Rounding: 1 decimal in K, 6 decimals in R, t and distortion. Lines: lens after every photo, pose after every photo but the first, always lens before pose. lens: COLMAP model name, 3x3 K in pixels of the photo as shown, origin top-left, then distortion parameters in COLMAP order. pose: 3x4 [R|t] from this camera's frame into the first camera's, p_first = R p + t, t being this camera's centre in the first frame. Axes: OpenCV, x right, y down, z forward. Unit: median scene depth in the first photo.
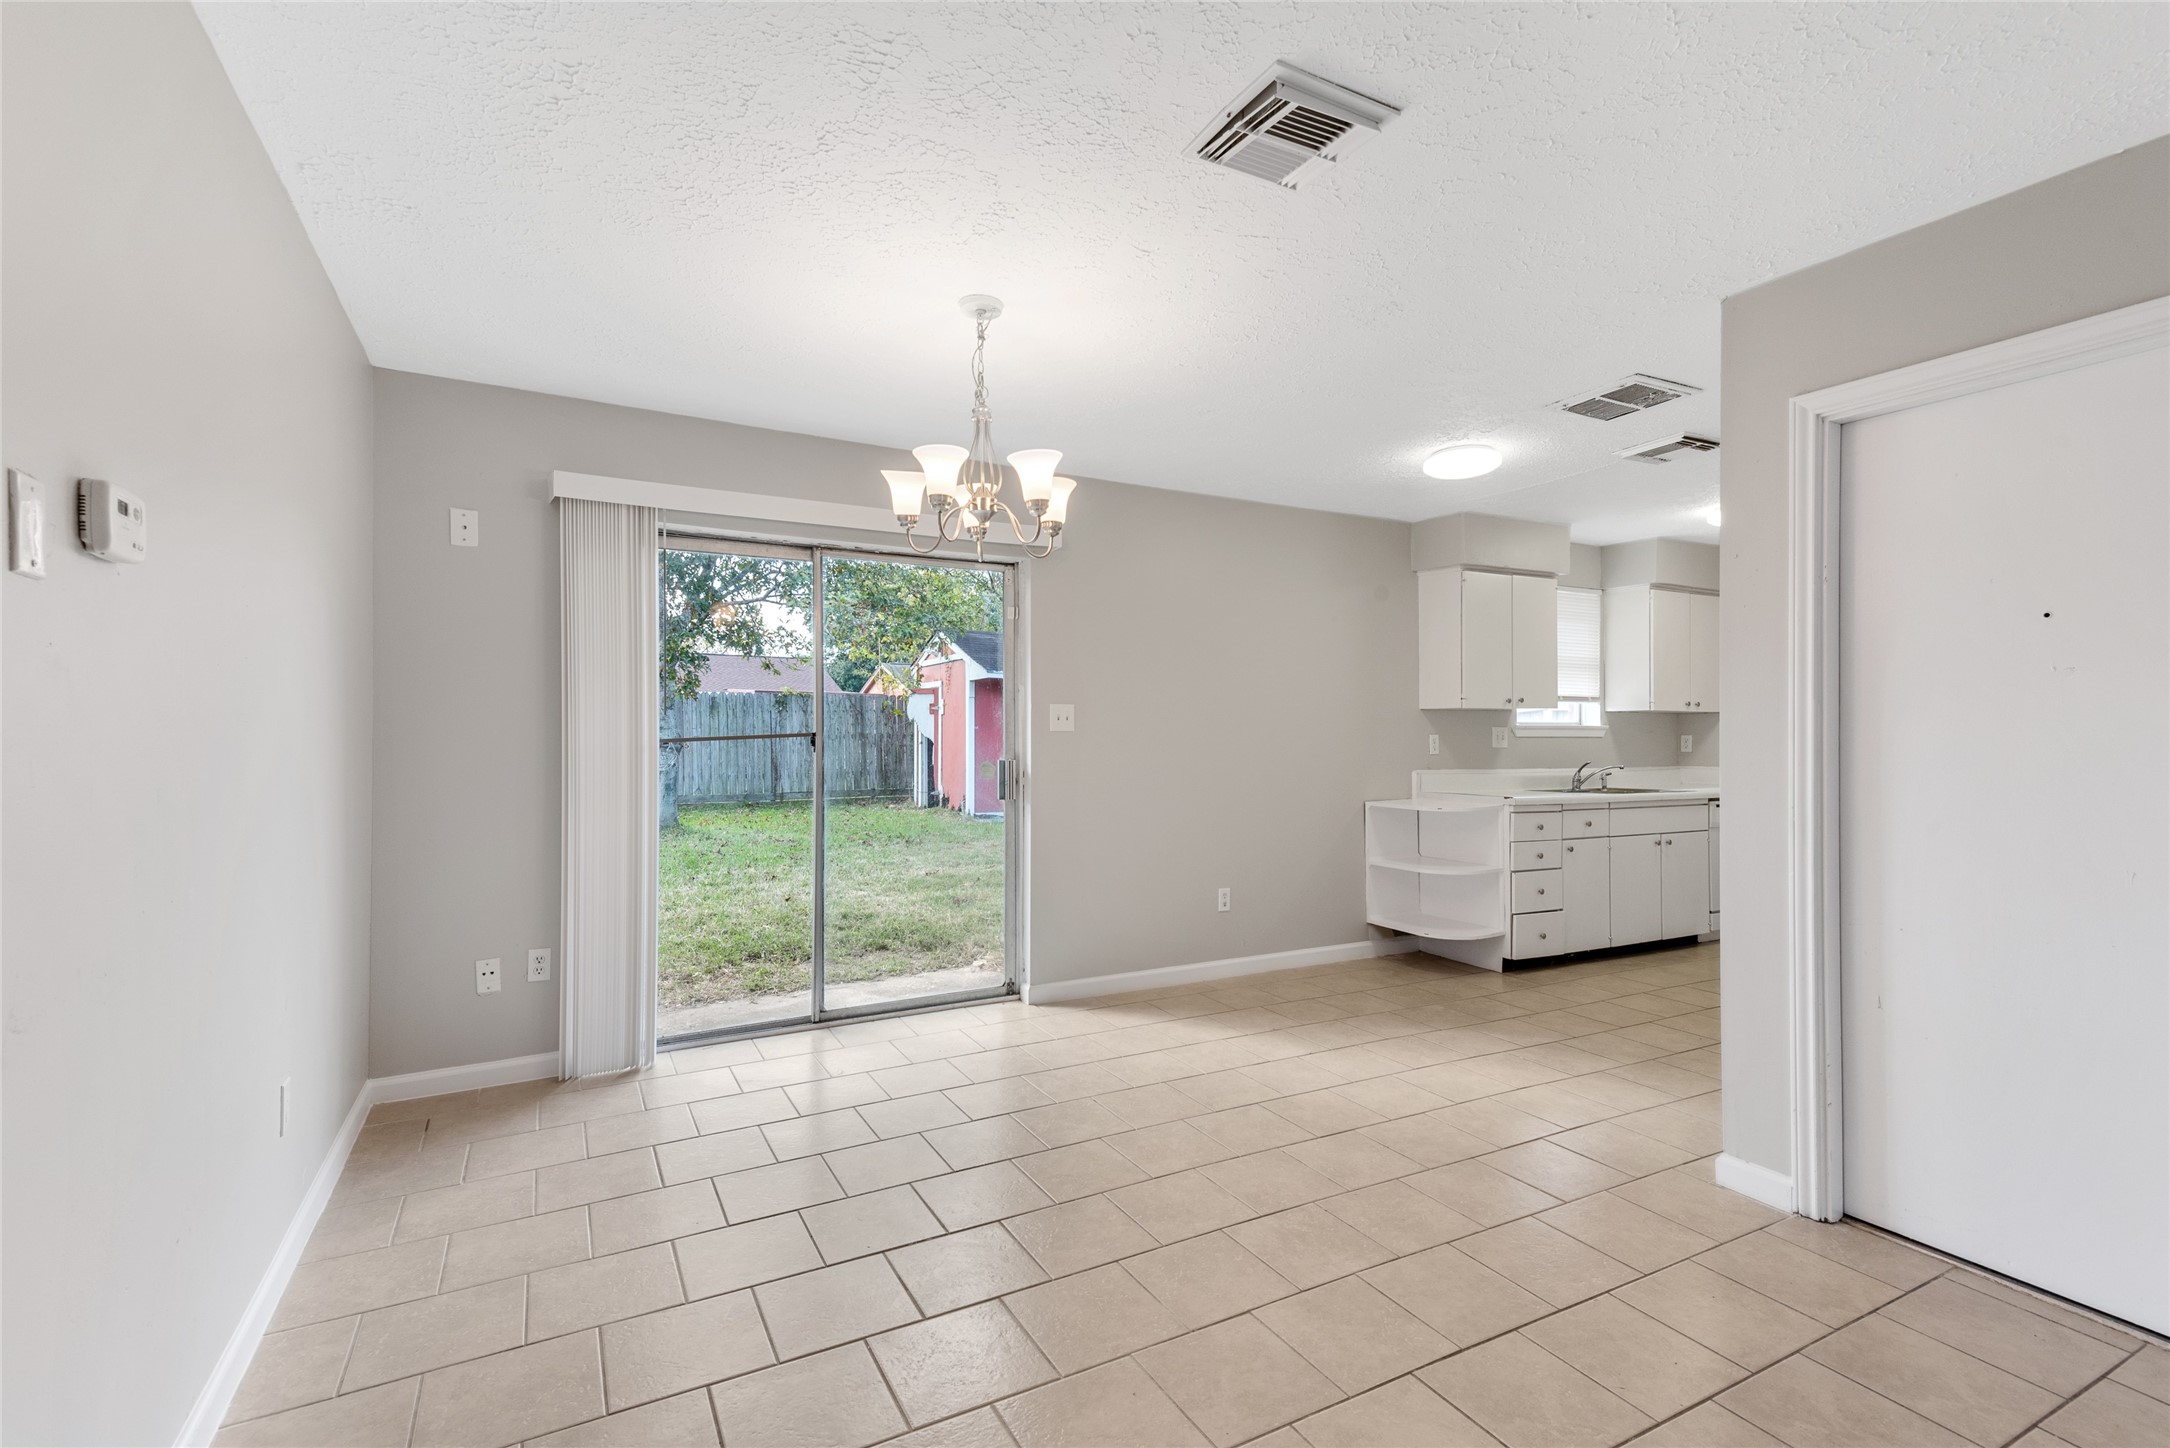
lens RADIAL K [[969.3, 0, 1079.3], [0, 969.3, 727.2], [0, 0, 1]] dist [0.036506, -0.004108]
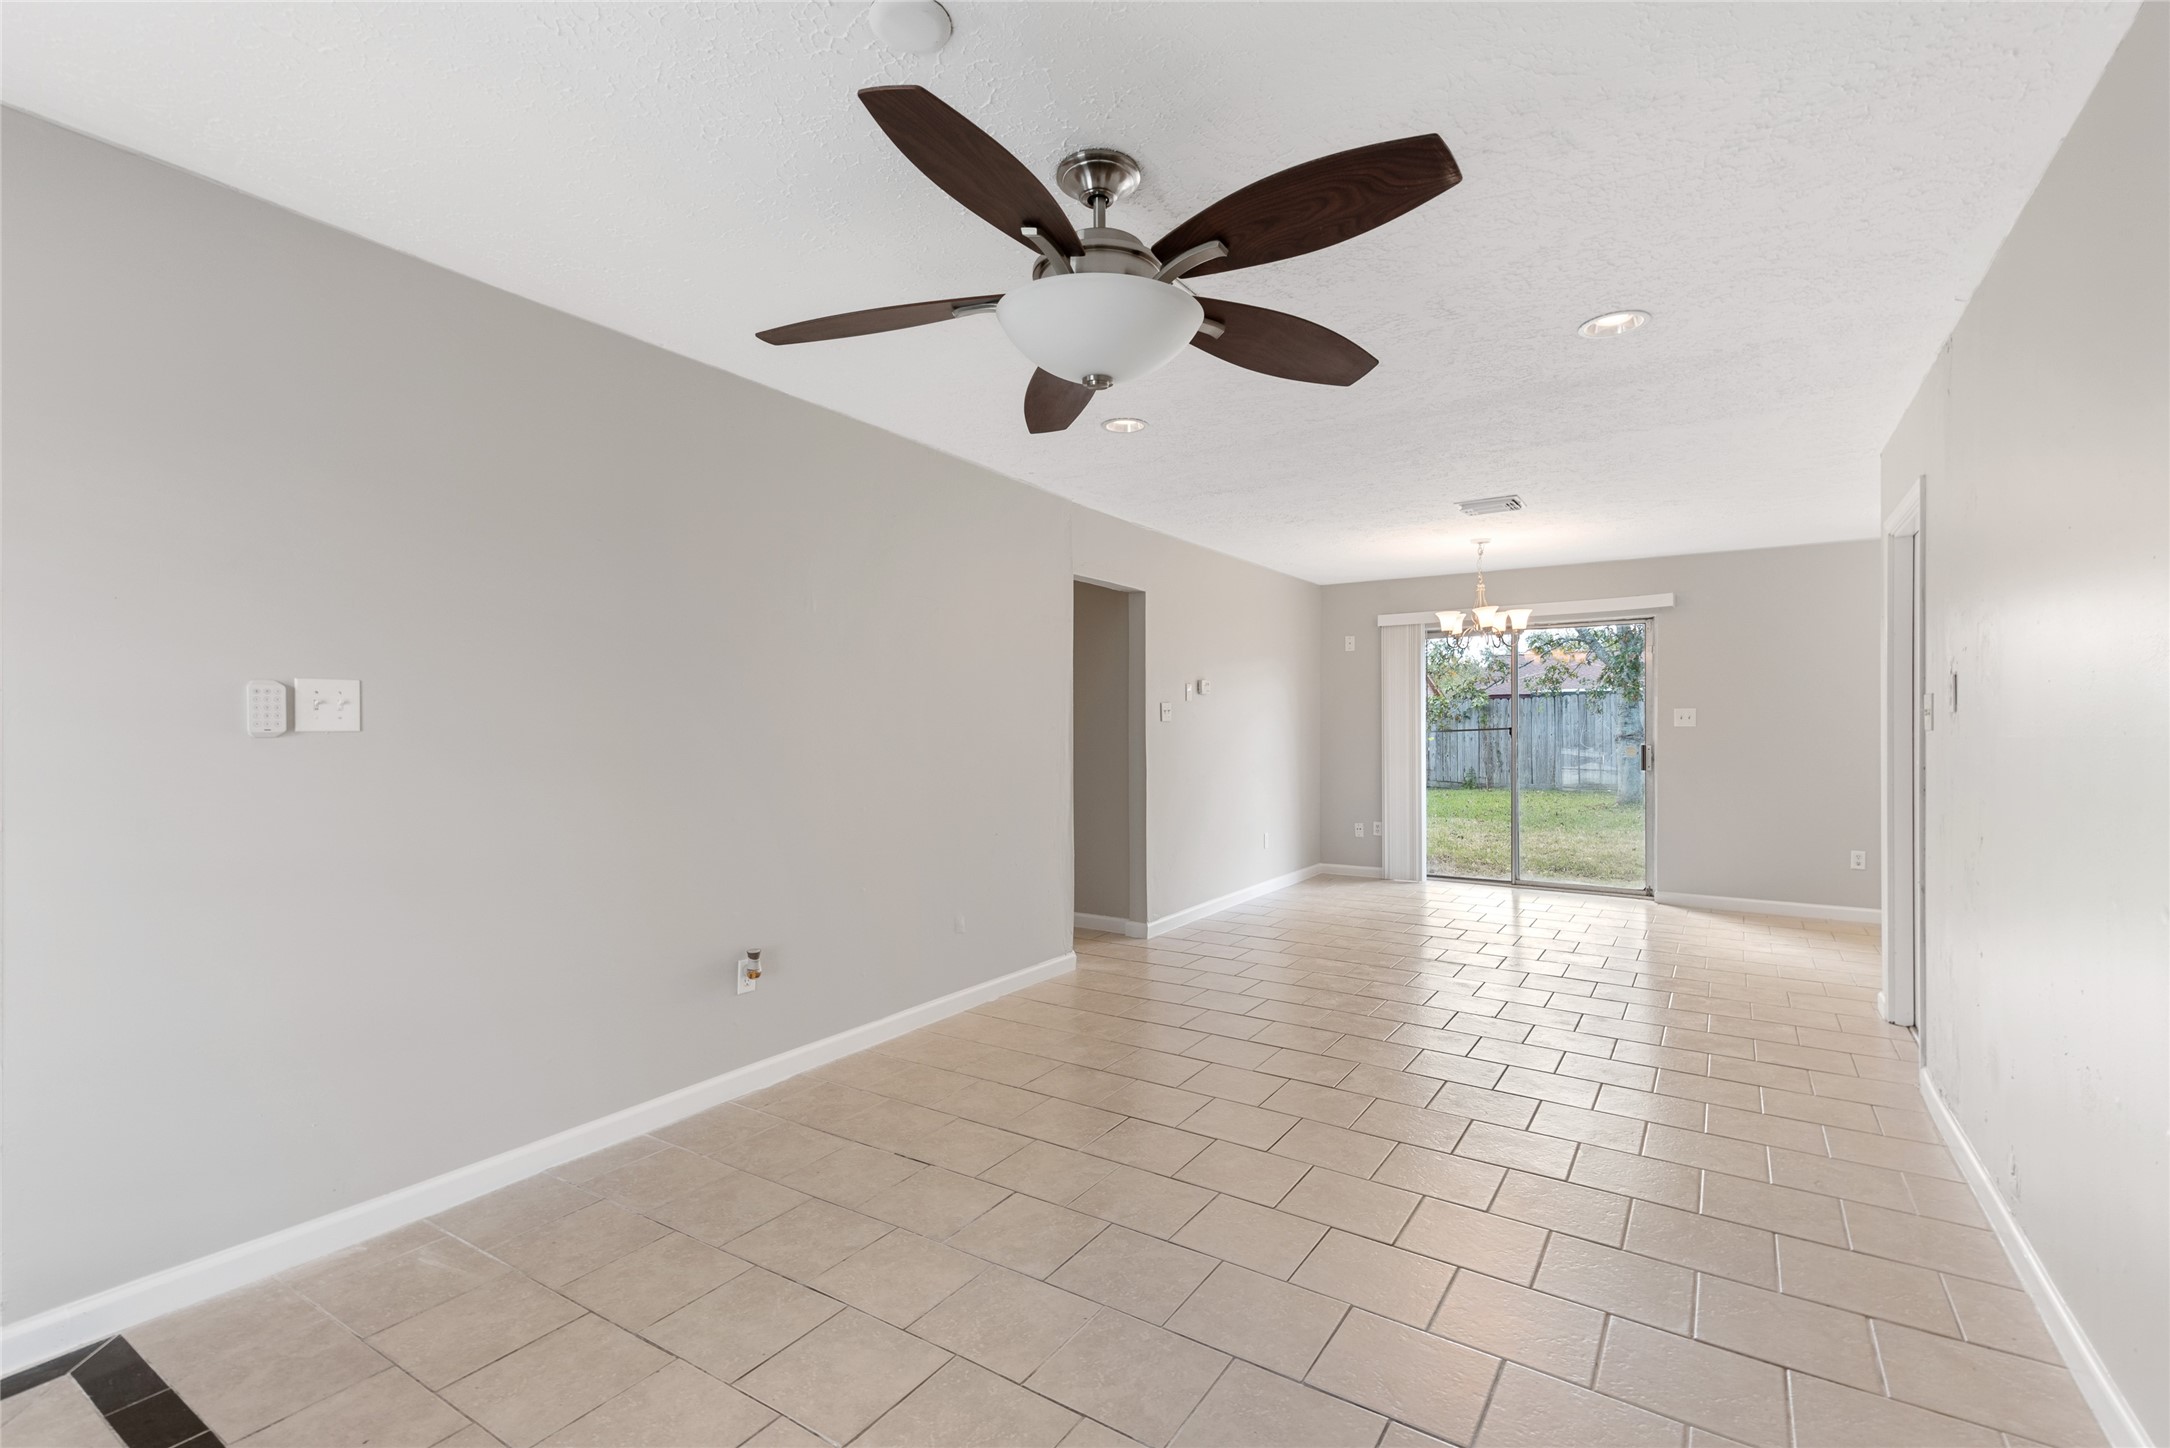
lens RADIAL K [[969.3, 0, 1085.3], [0, 969.3, 731.2], [0, 0, 1]] dist [0.036506, -0.004108]
pose [[0.479792, 0.002656, -0.877378, 0.343100], [0.006758, 0.999955, 0.006723, -0.001991], [0.877356, -0.009155, 0.479752, -0.213100]]
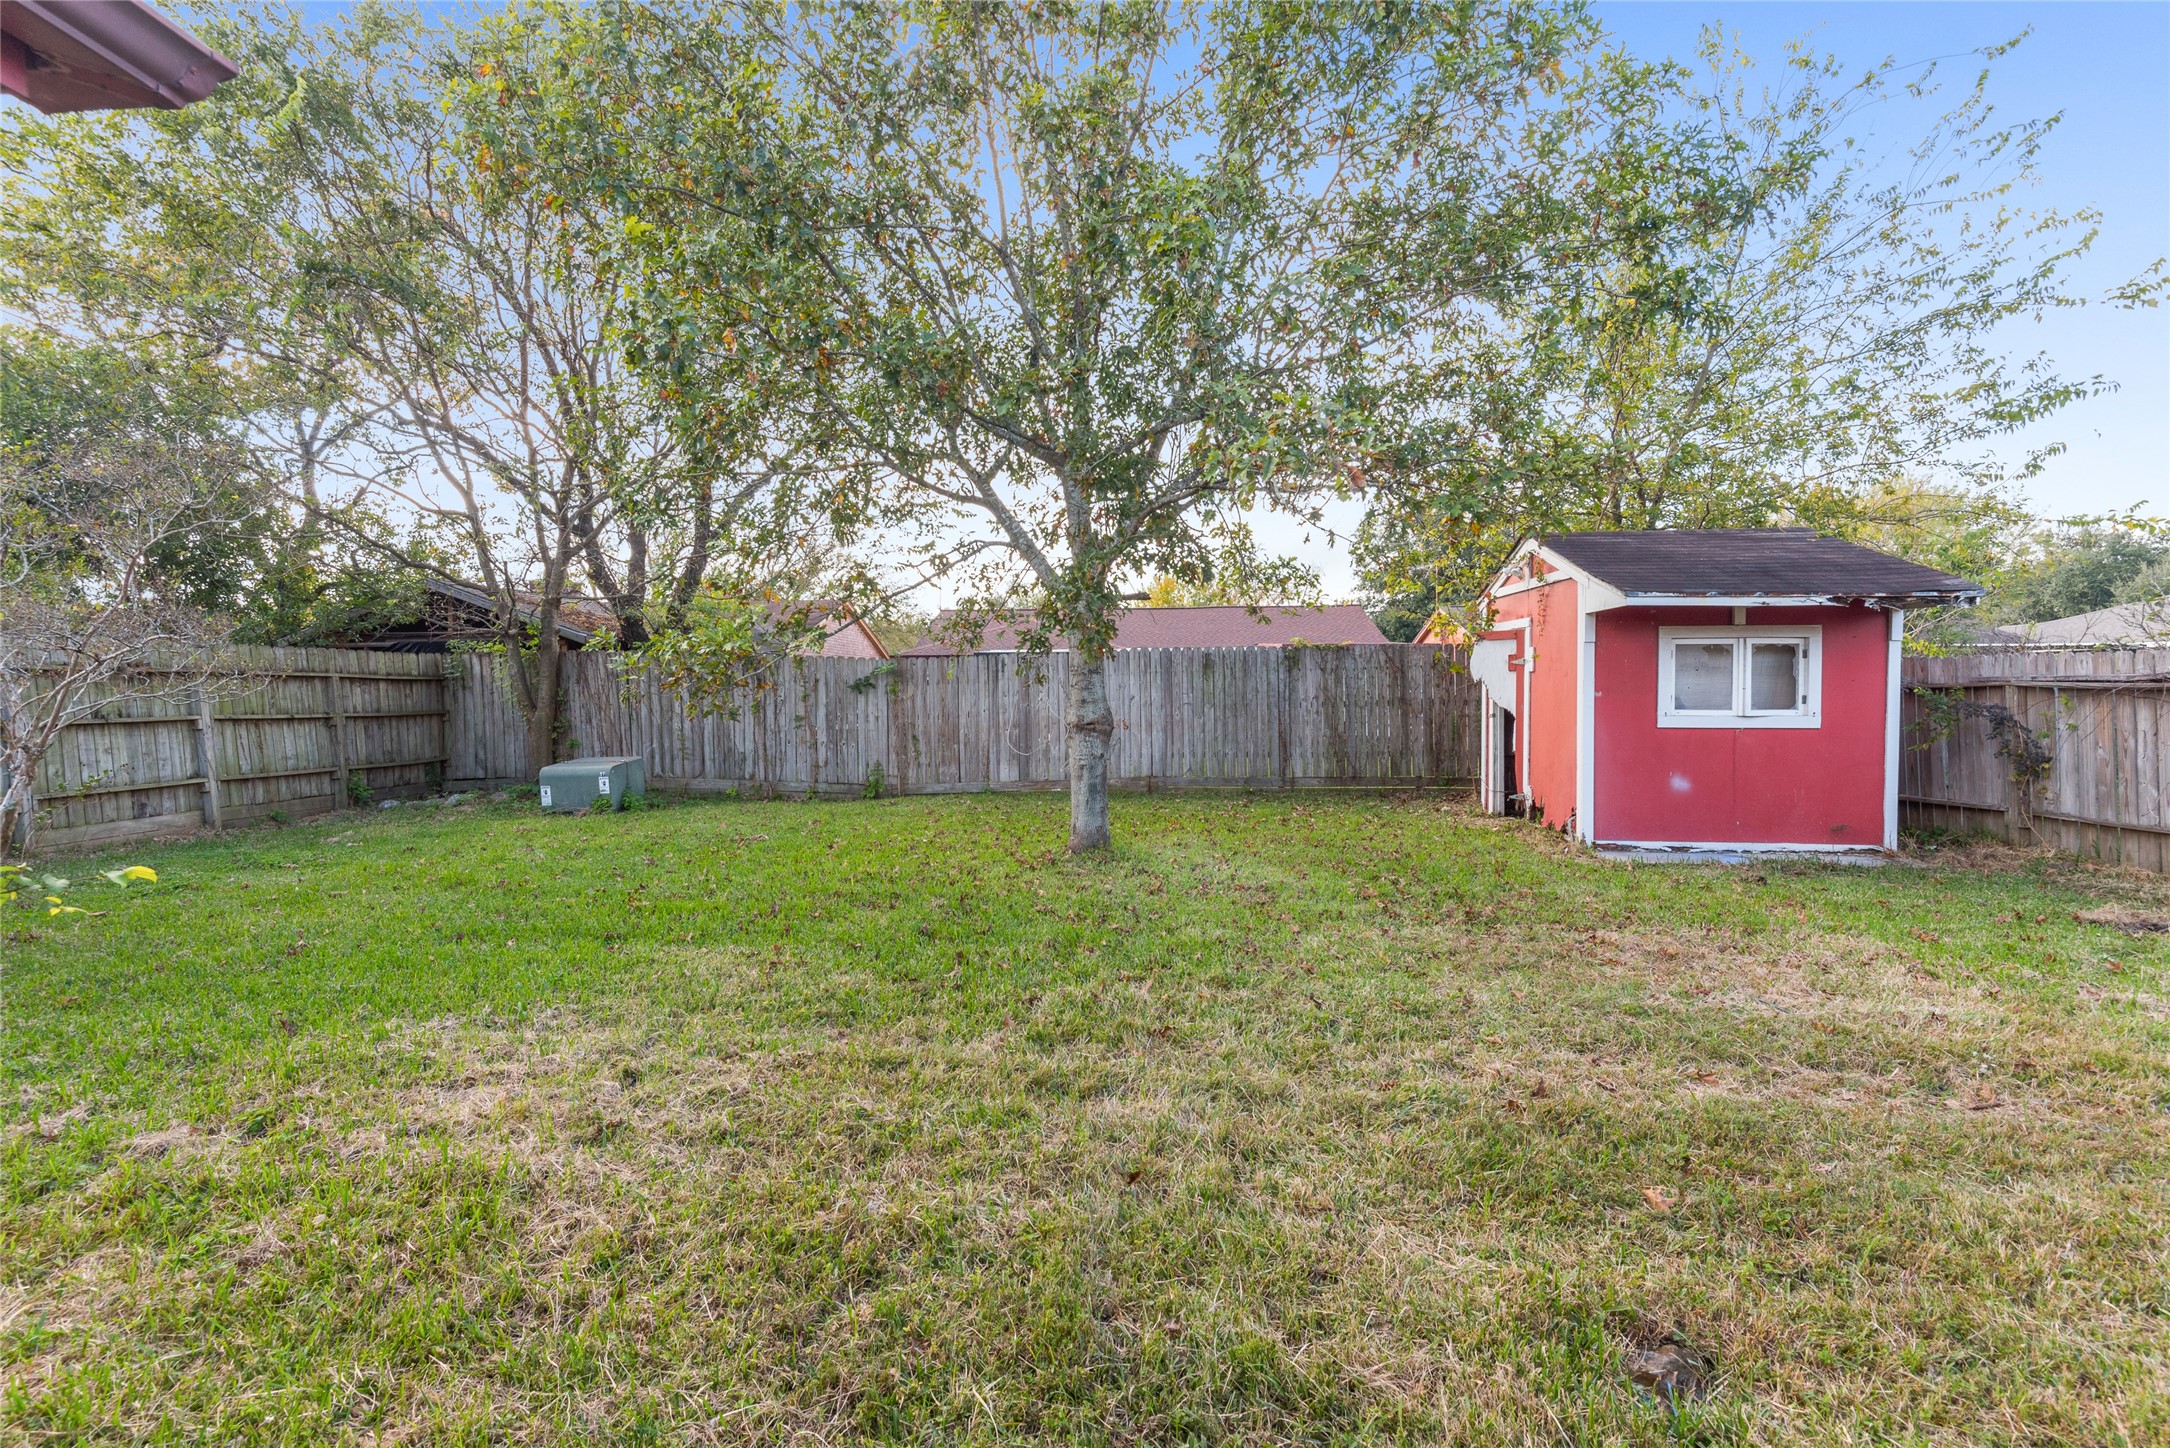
lens RADIAL K [[969.3, 0, 1070.4], [0, 969.3, 721.4], [0, 0, 1]] dist [0.036506, -0.004108]
pose [[0.844552, 0.012078, -0.535337, -0.075248], [0.010190, 0.999202, 0.038621, -0.011592], [0.535376, -0.038072, 0.843755, 0.427627]]
